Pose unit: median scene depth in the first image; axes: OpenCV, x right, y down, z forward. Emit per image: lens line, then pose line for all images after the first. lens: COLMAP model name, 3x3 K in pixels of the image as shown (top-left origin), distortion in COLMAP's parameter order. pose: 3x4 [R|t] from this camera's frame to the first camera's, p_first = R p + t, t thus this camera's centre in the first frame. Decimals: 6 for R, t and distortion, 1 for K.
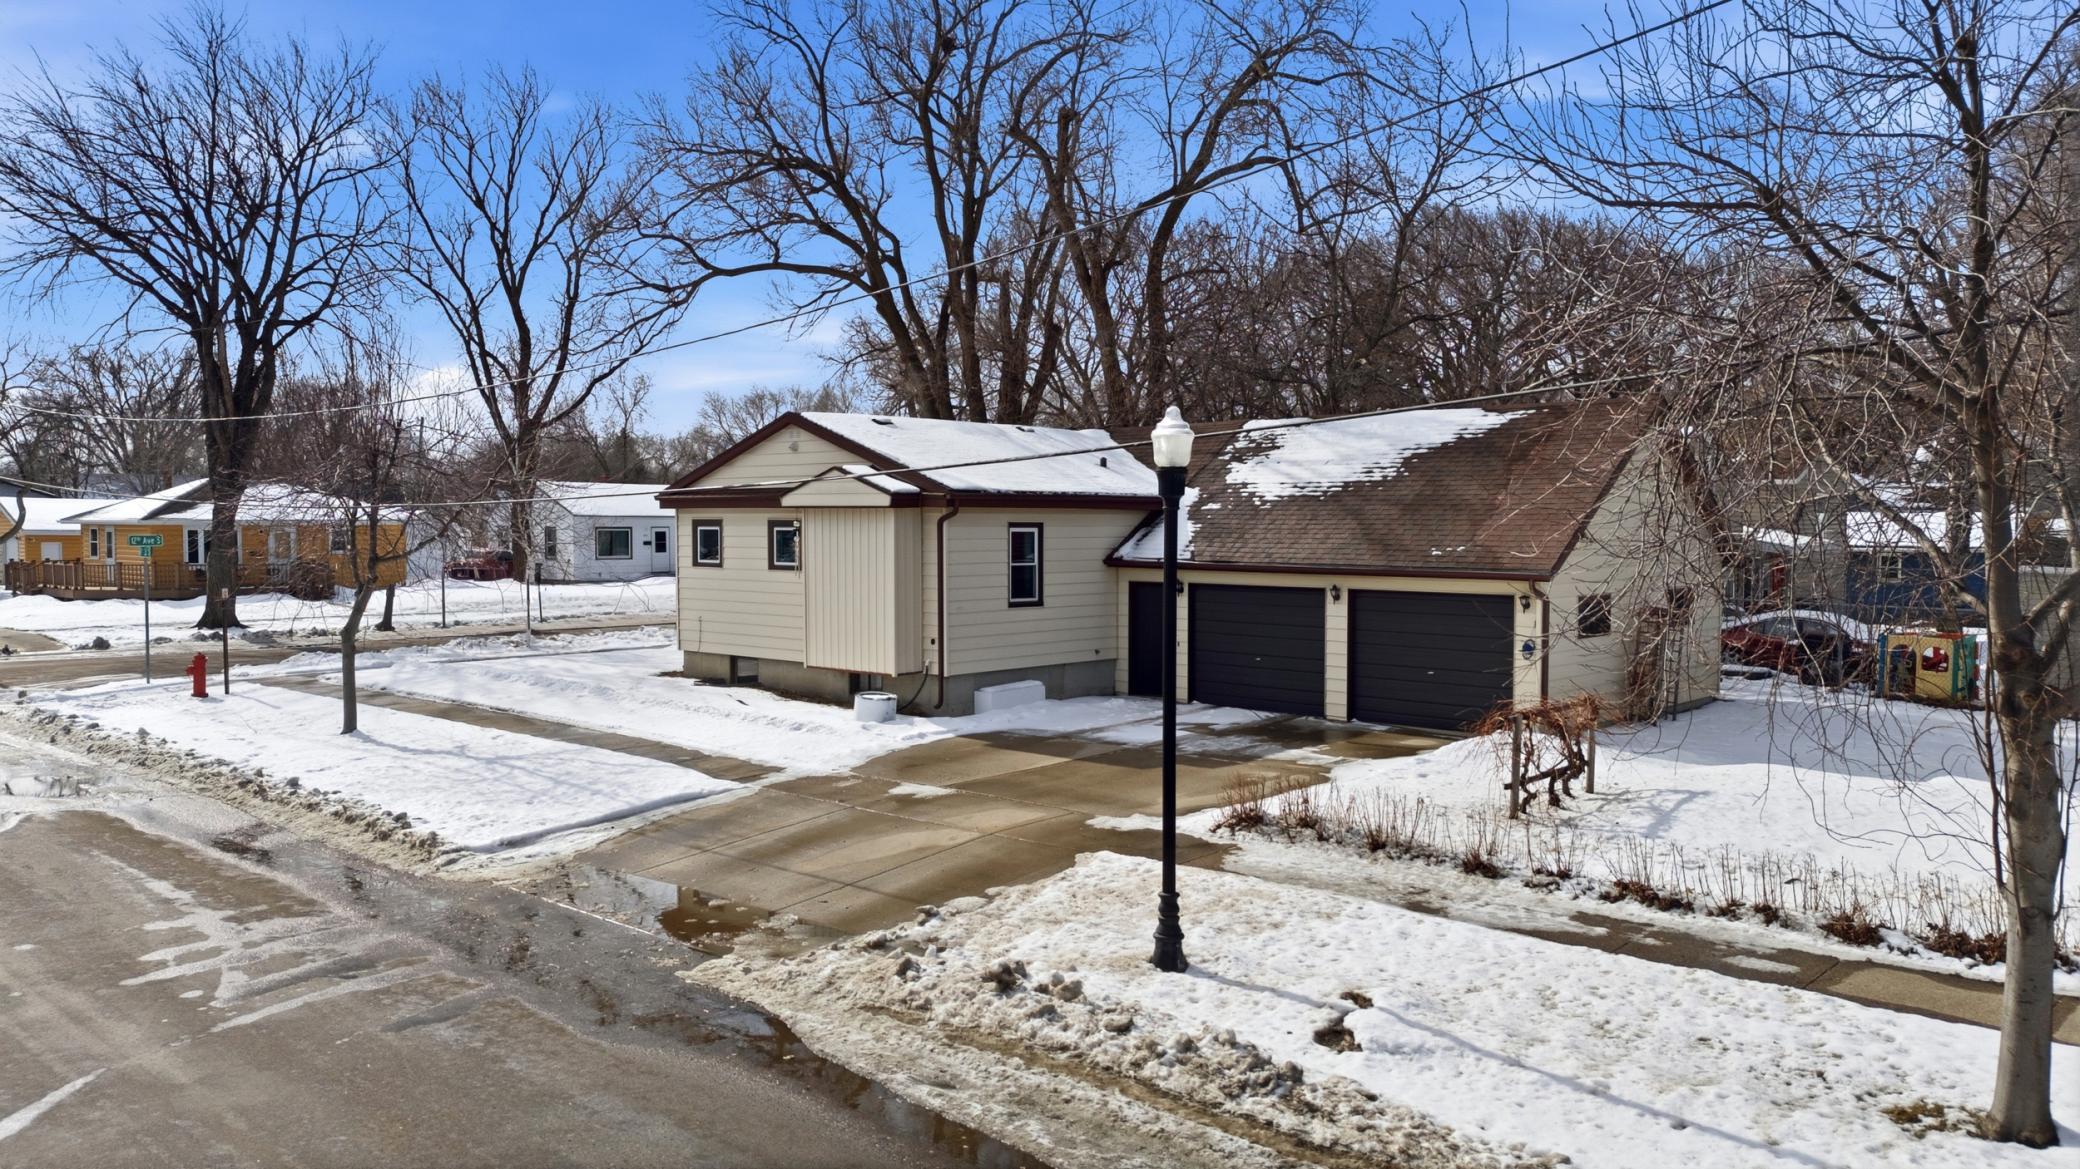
lens RADIAL K [[1512.7, 0, 1027.3], [0, 1512.7, 583.9], [0, 0, 1]] dist [0.057497, -0.005437]
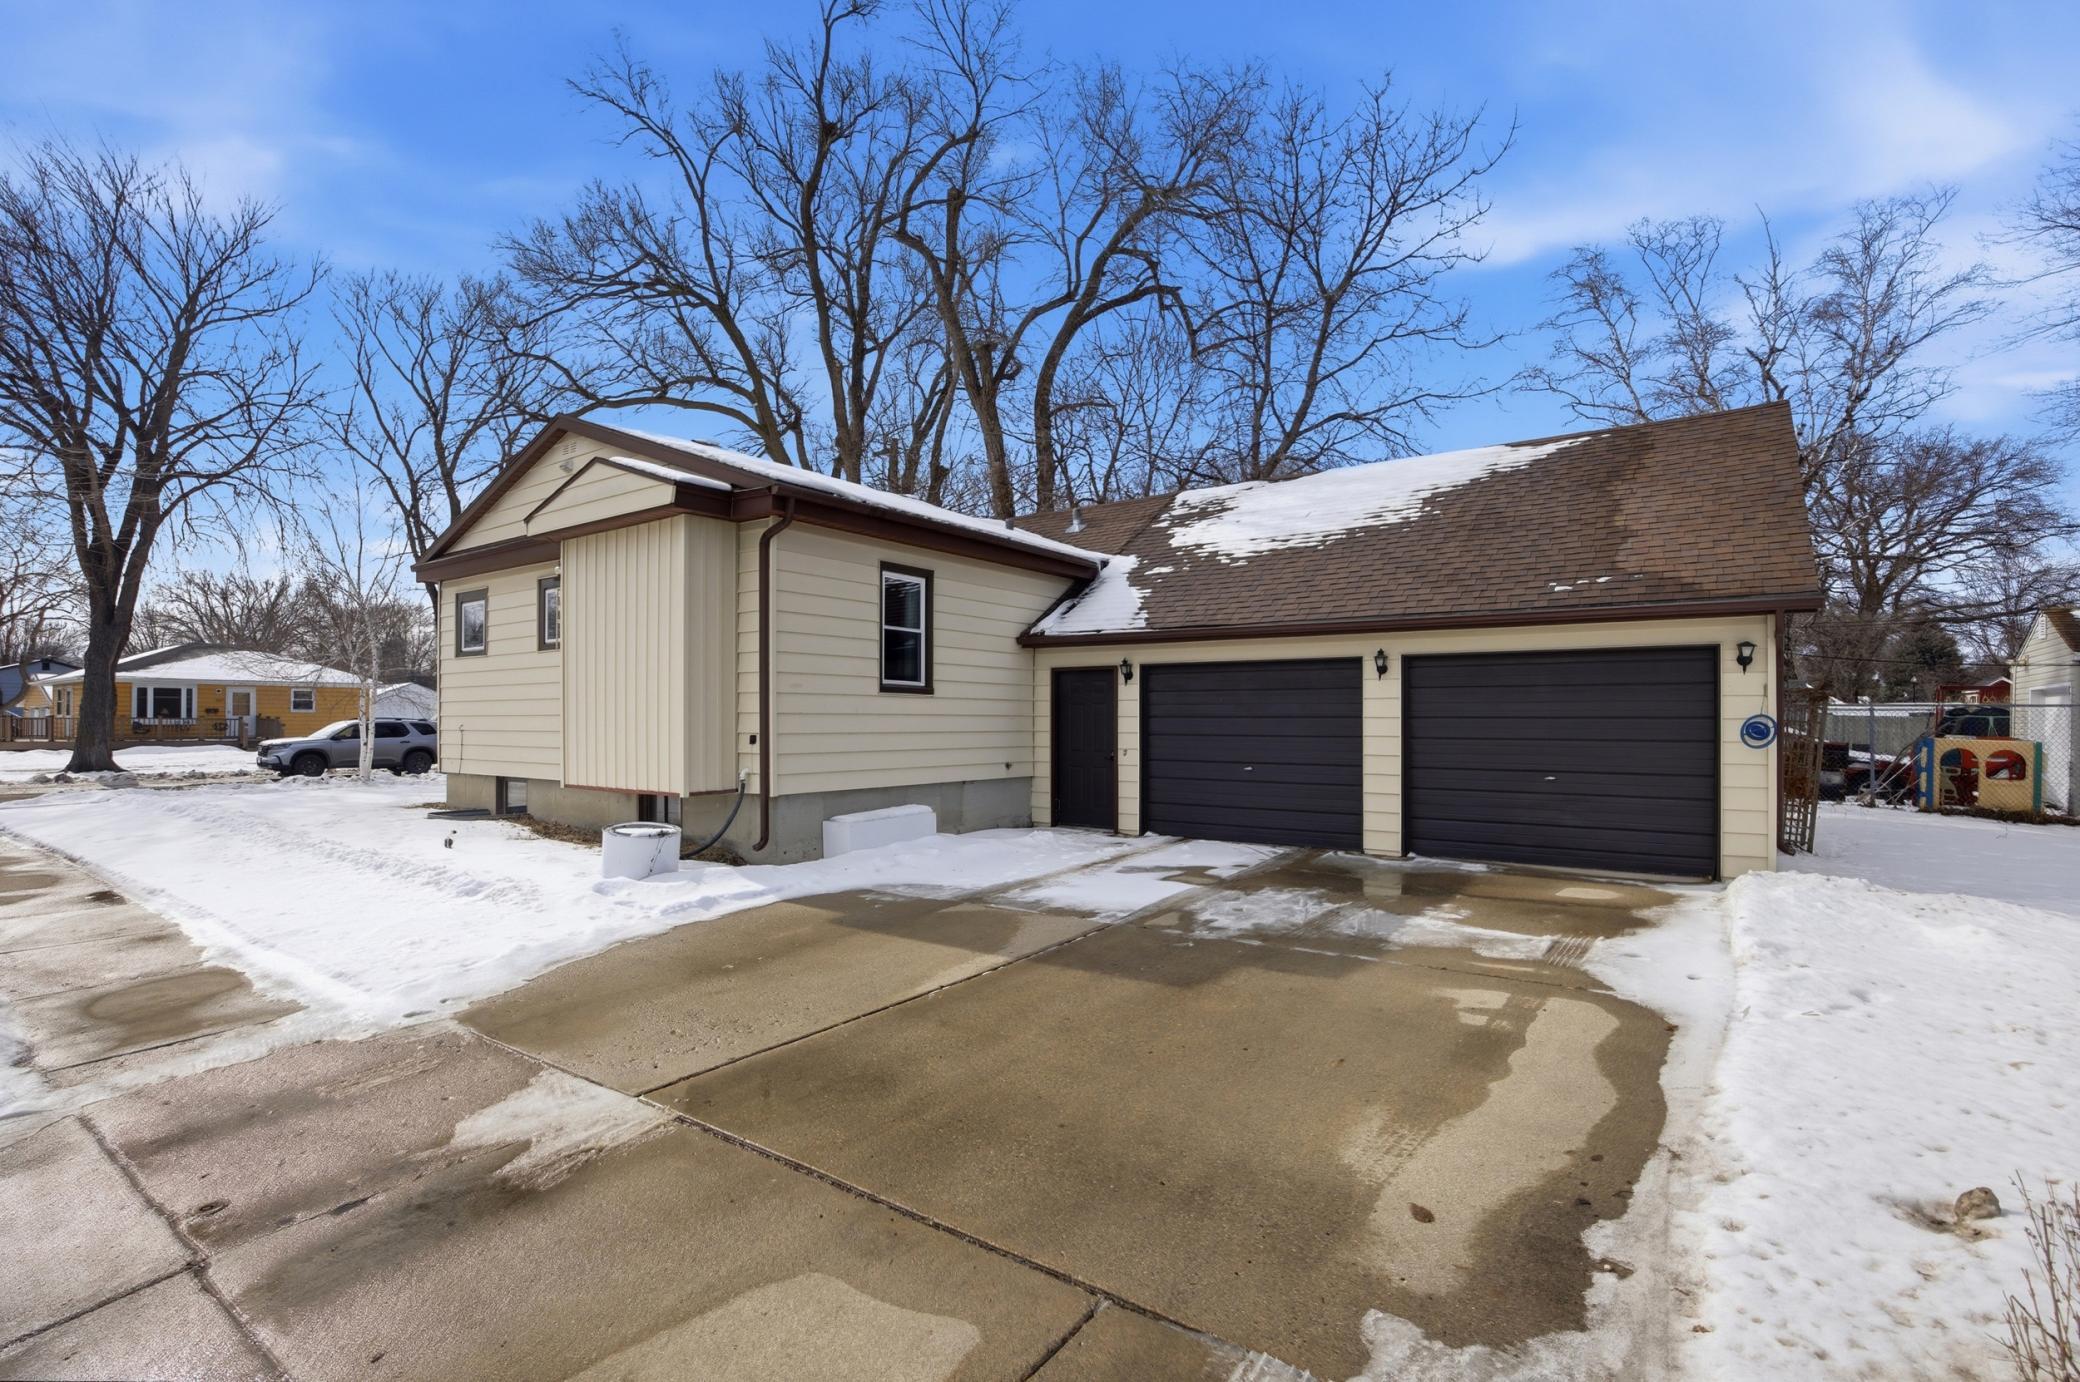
lens RADIAL K [[943.9, 0, 1032.2], [0, 943.9, 723.5], [0, 0, 1]] dist [-0.020634, 0.000474]
pose [[0.992722, -0.000388, 0.120426, 0.003675], [0.005612, 0.999057, -0.043042, 0.045710], [-0.120296, 0.043405, 0.991789, 0.573611]]
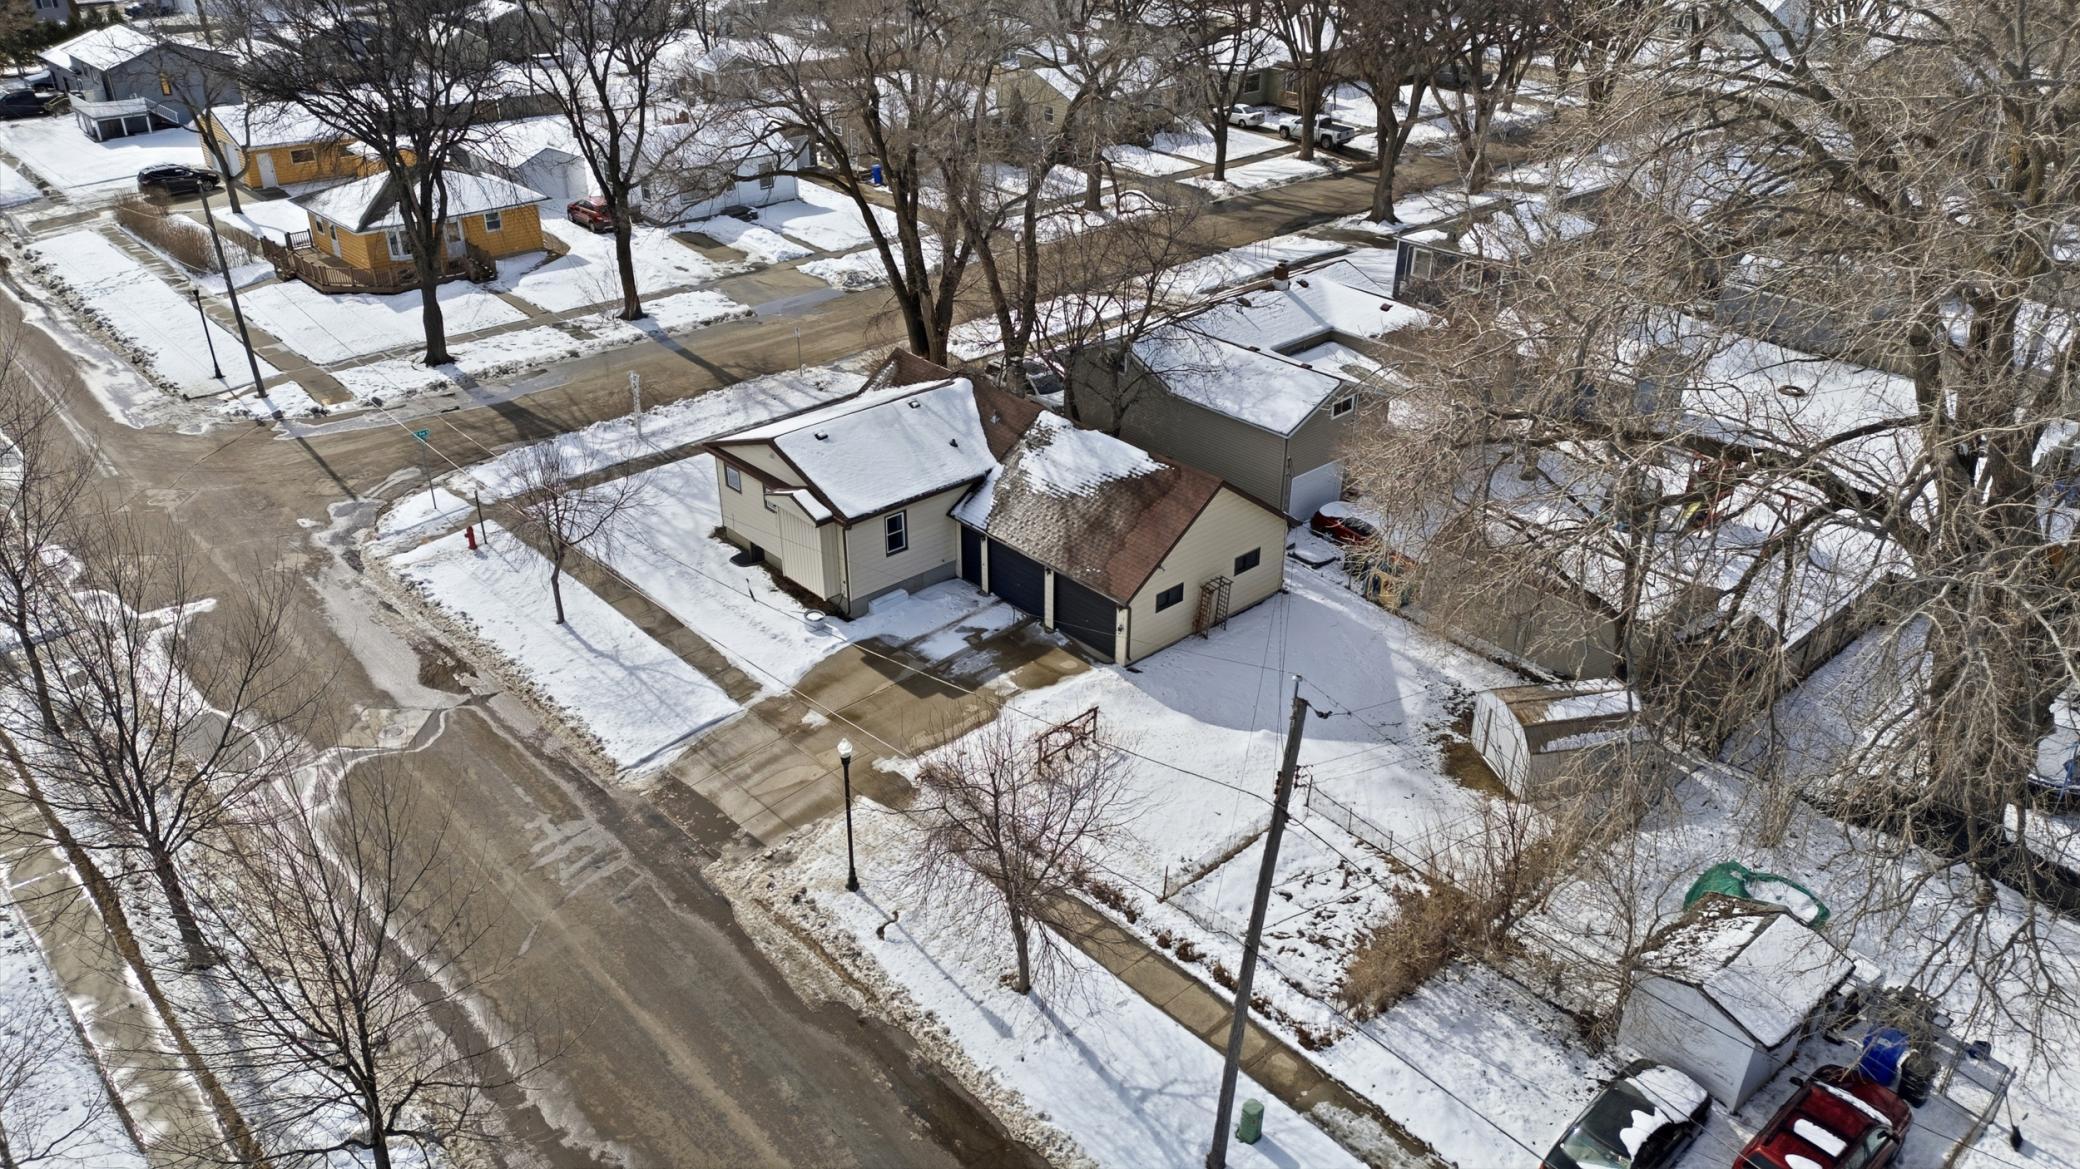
lens RADIAL K [[1512.7, 0, 1050.7], [0, 1512.7, 563.9], [0, 0, 1]] dist [0.057497, -0.005437]
pose [[0.997515, 0.042016, -0.056553, 0.292922], [-0.014295, 0.906716, 0.421500, -0.759706], [0.068987, -0.419644, 0.905063, -0.695015]]
